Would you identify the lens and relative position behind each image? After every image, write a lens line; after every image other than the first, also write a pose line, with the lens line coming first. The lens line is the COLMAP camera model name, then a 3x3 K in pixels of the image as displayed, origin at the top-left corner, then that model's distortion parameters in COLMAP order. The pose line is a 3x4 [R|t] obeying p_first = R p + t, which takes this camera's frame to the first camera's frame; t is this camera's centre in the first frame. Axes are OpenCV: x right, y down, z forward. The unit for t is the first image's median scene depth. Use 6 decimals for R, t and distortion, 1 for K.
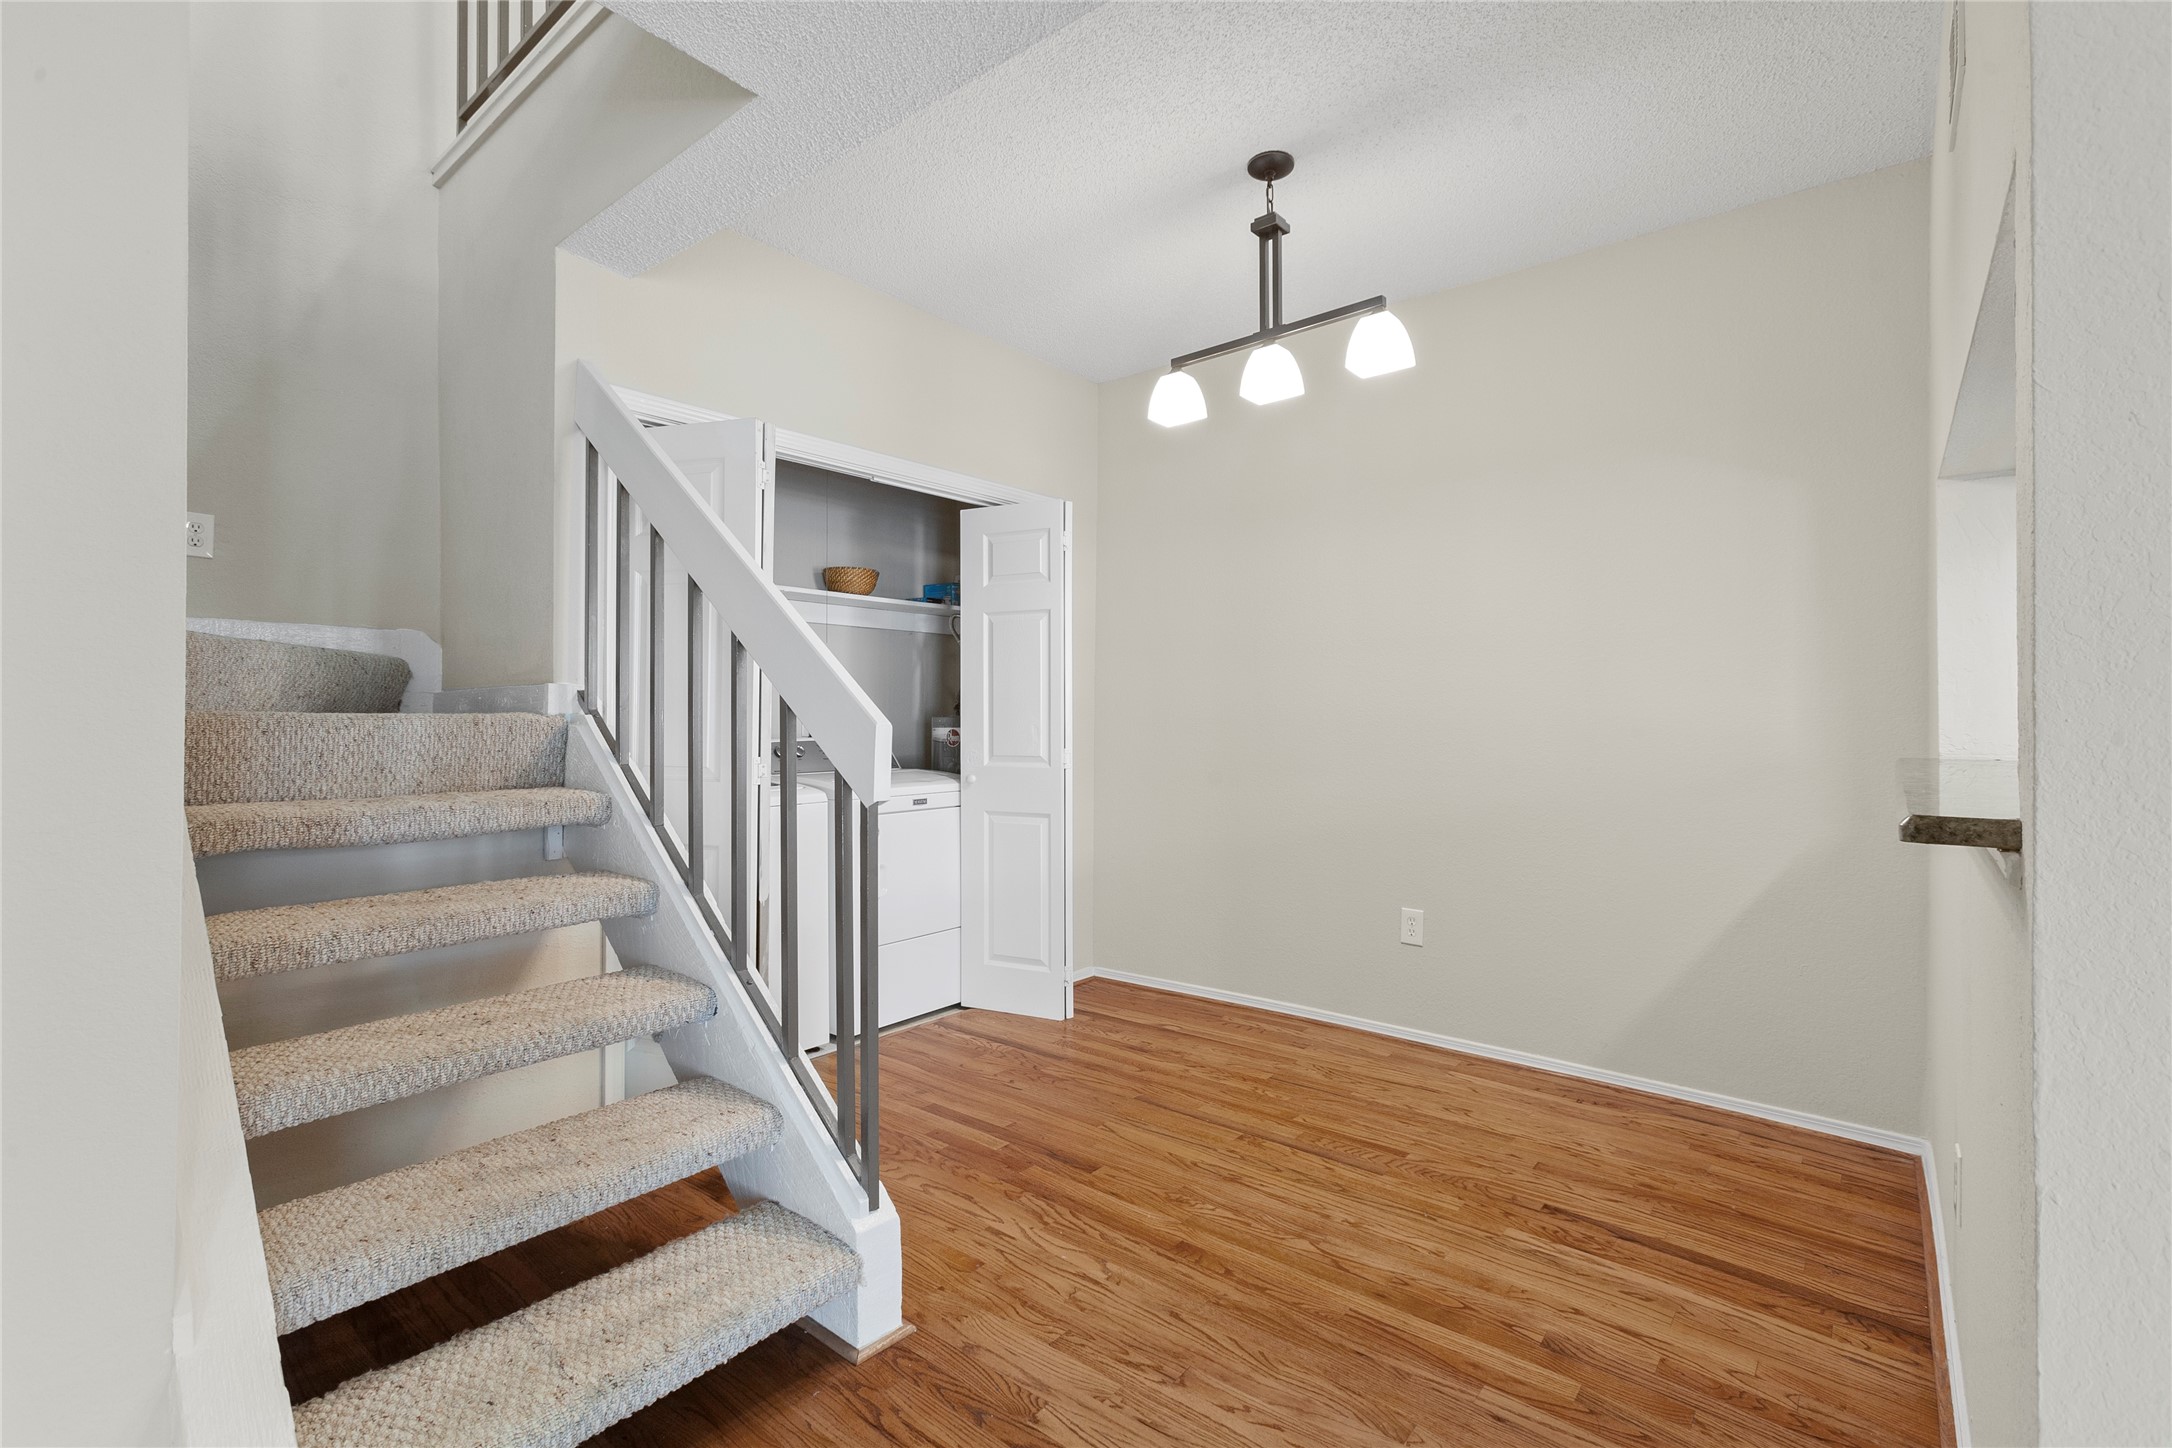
lens RADIAL K [[985.3, 0, 1070.0], [0, 985.3, 707.2], [0, 0, 1]] dist [-0.002001, 0.003028]
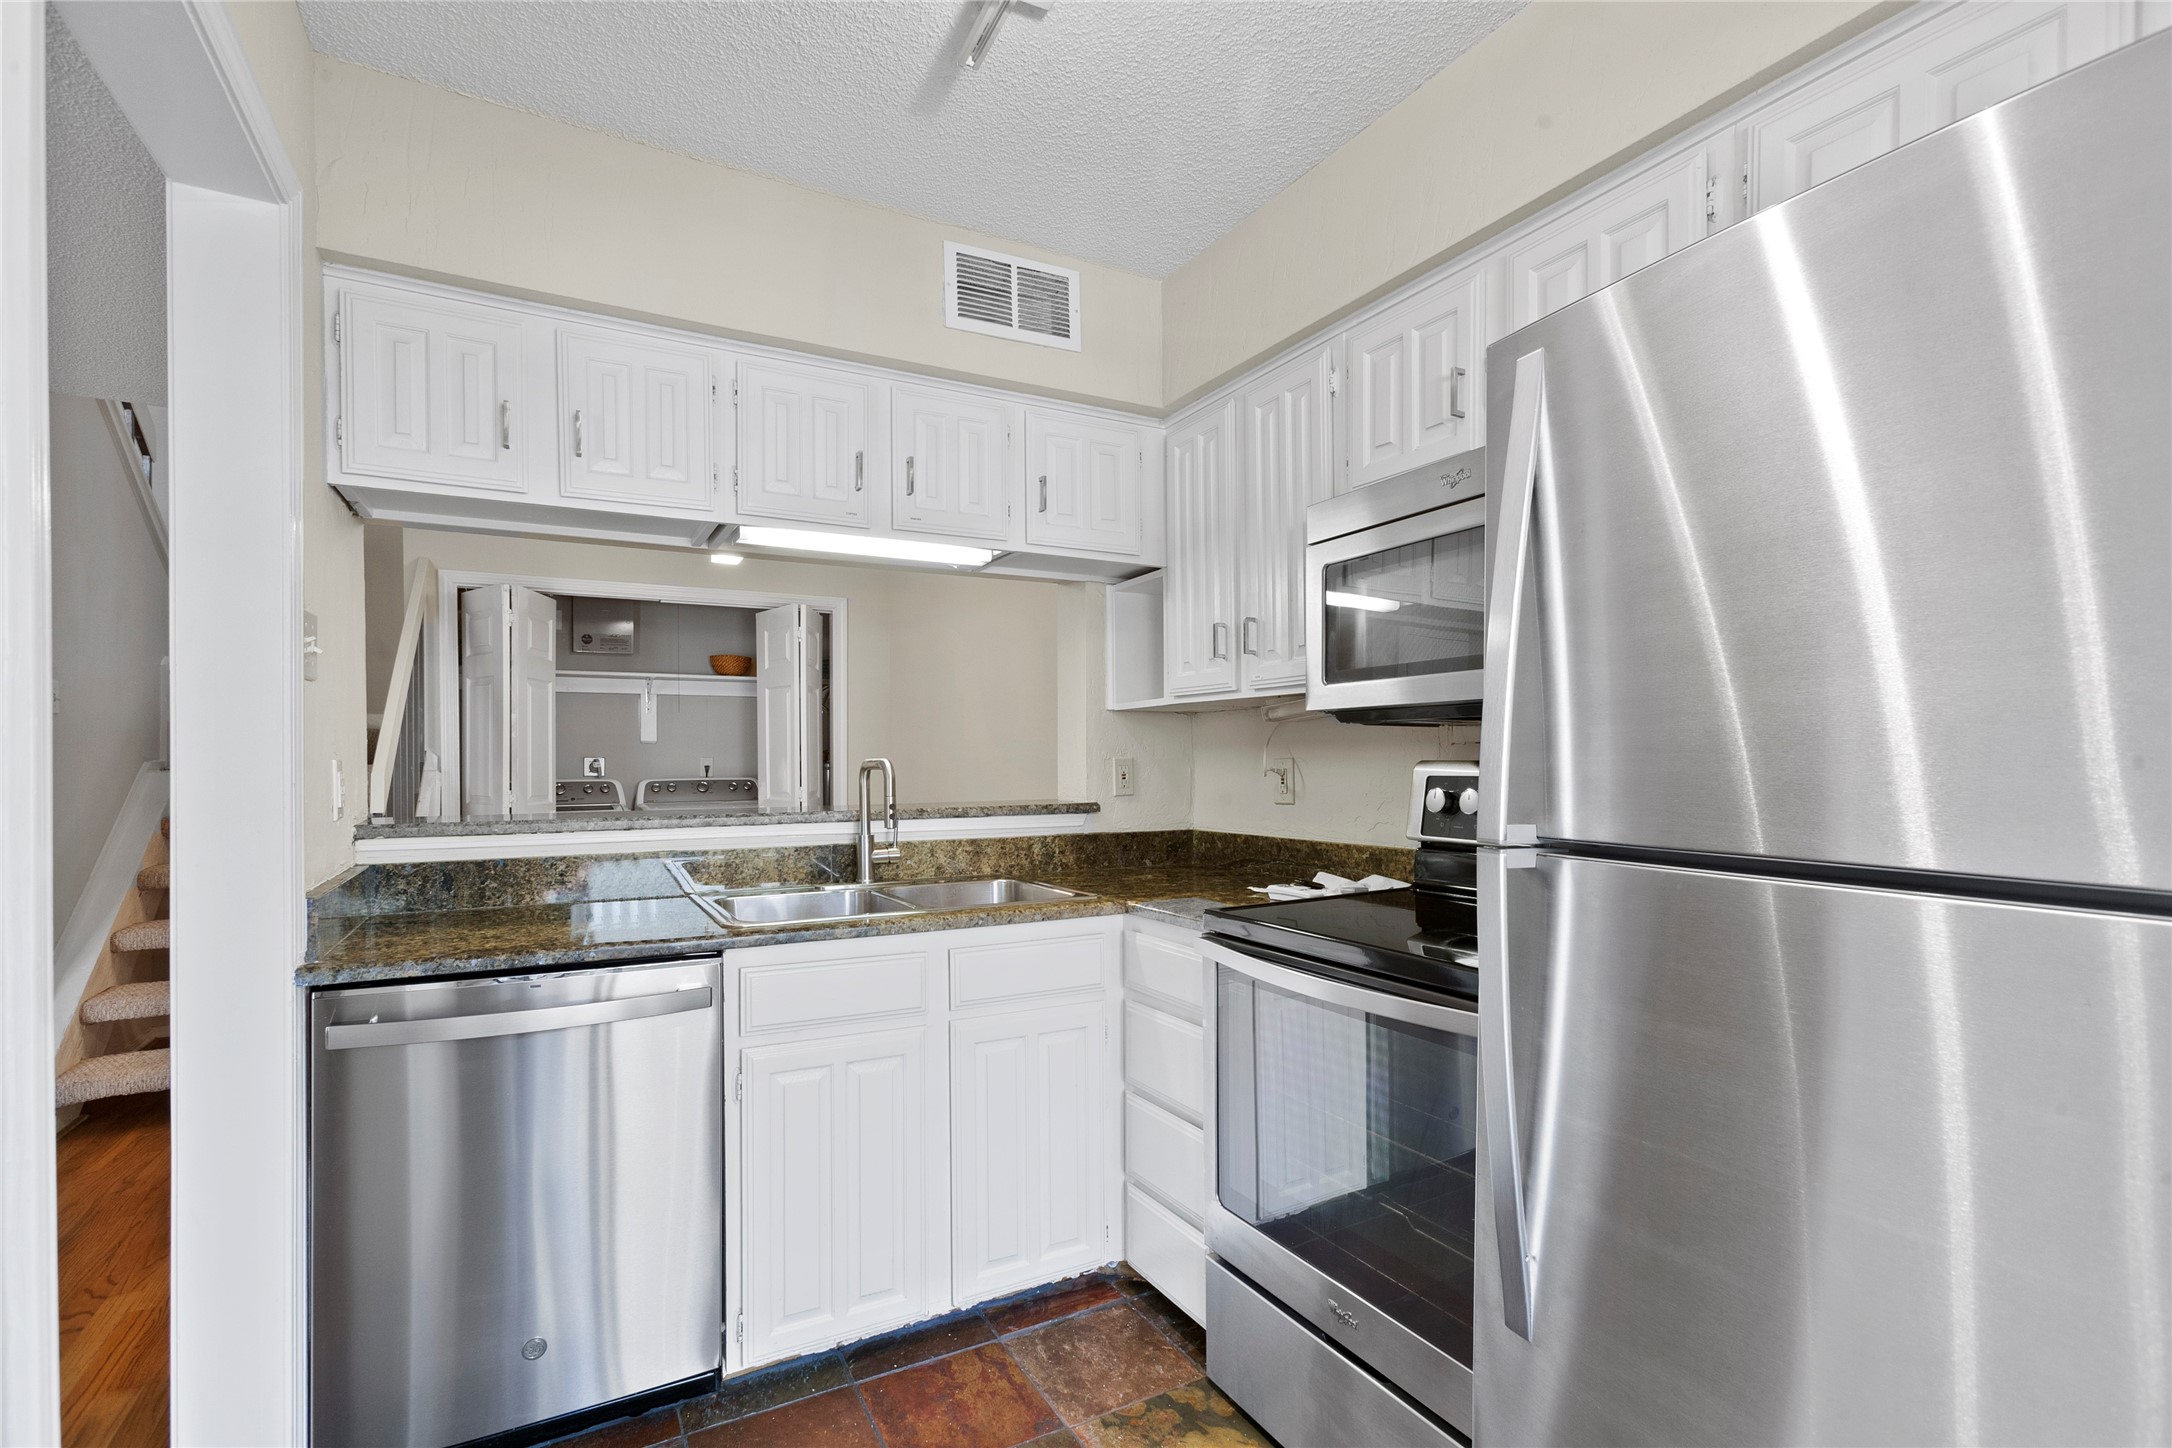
lens RADIAL K [[985.3, 0, 1085.3], [0, 985.3, 768.5], [0, 0, 1]] dist [-0.002001, 0.003028]
pose [[0.929487, 0.000644, -0.368854, 1.253190], [0.009369, 0.999635, 0.025353, -0.021656], [0.368736, -0.027021, 0.929142, -0.179161]]
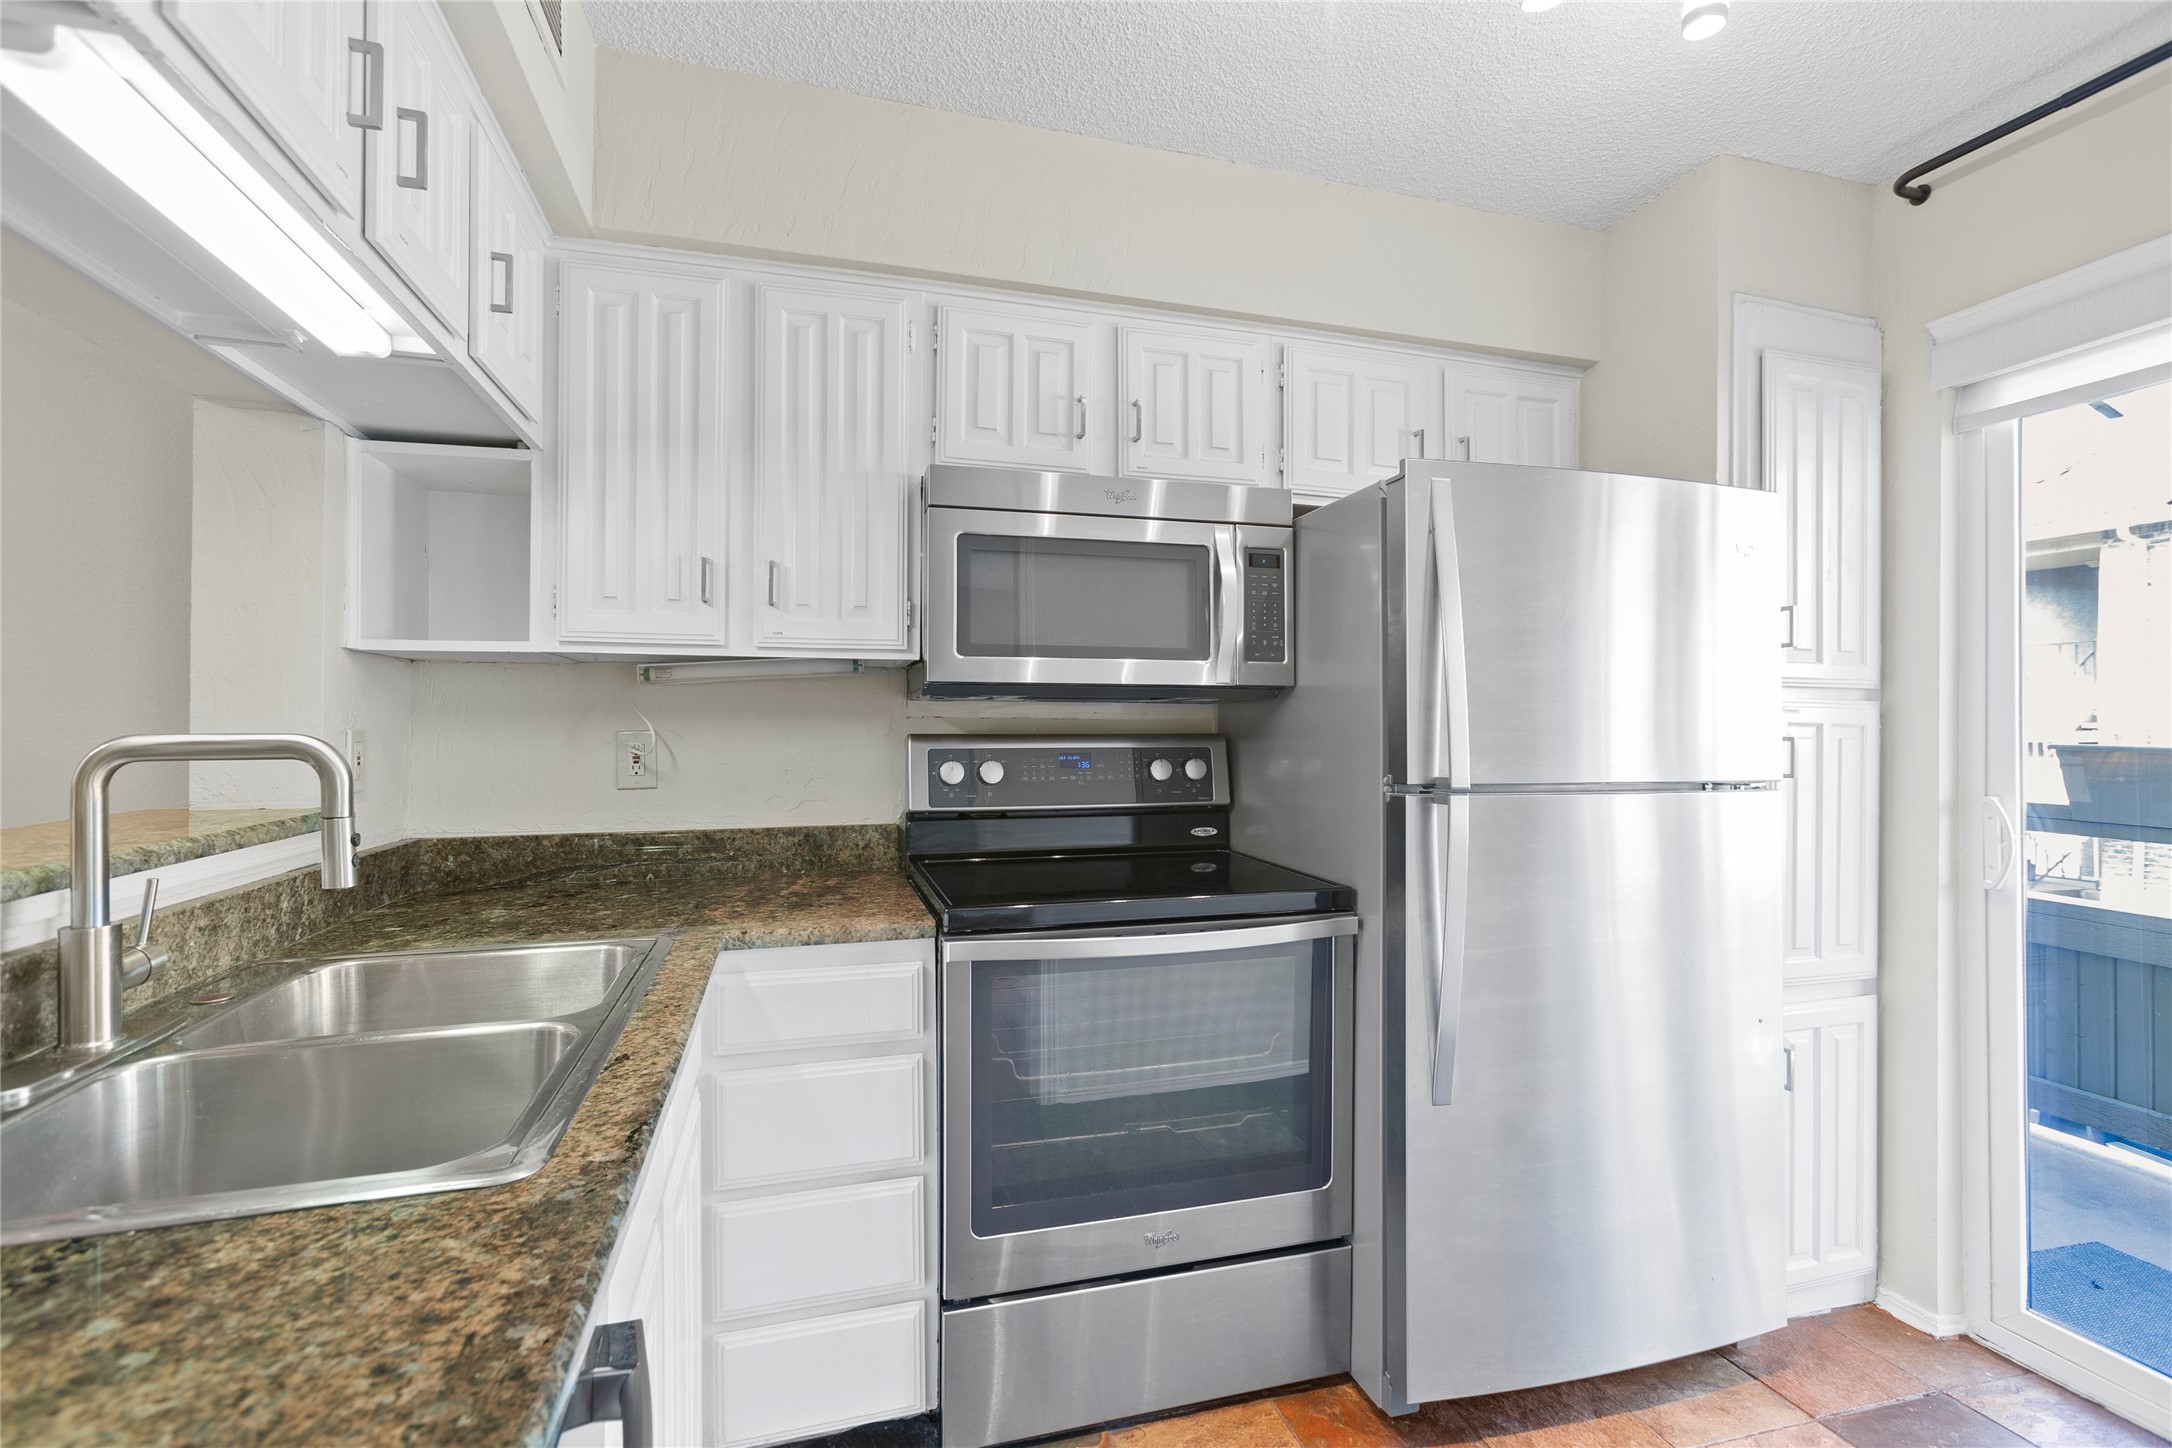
lens RADIAL K [[955.0, 0, 1070.4], [0, 955.0, 735.3], [0, 0, 1]] dist [-0.007573, 0.001486]
pose [[0.565195, 0.005137, 0.824942, 0.613406], [-0.017691, 0.999826, 0.005894, -0.011667], [-0.824768, -0.017926, 0.565187, 0.122914]]
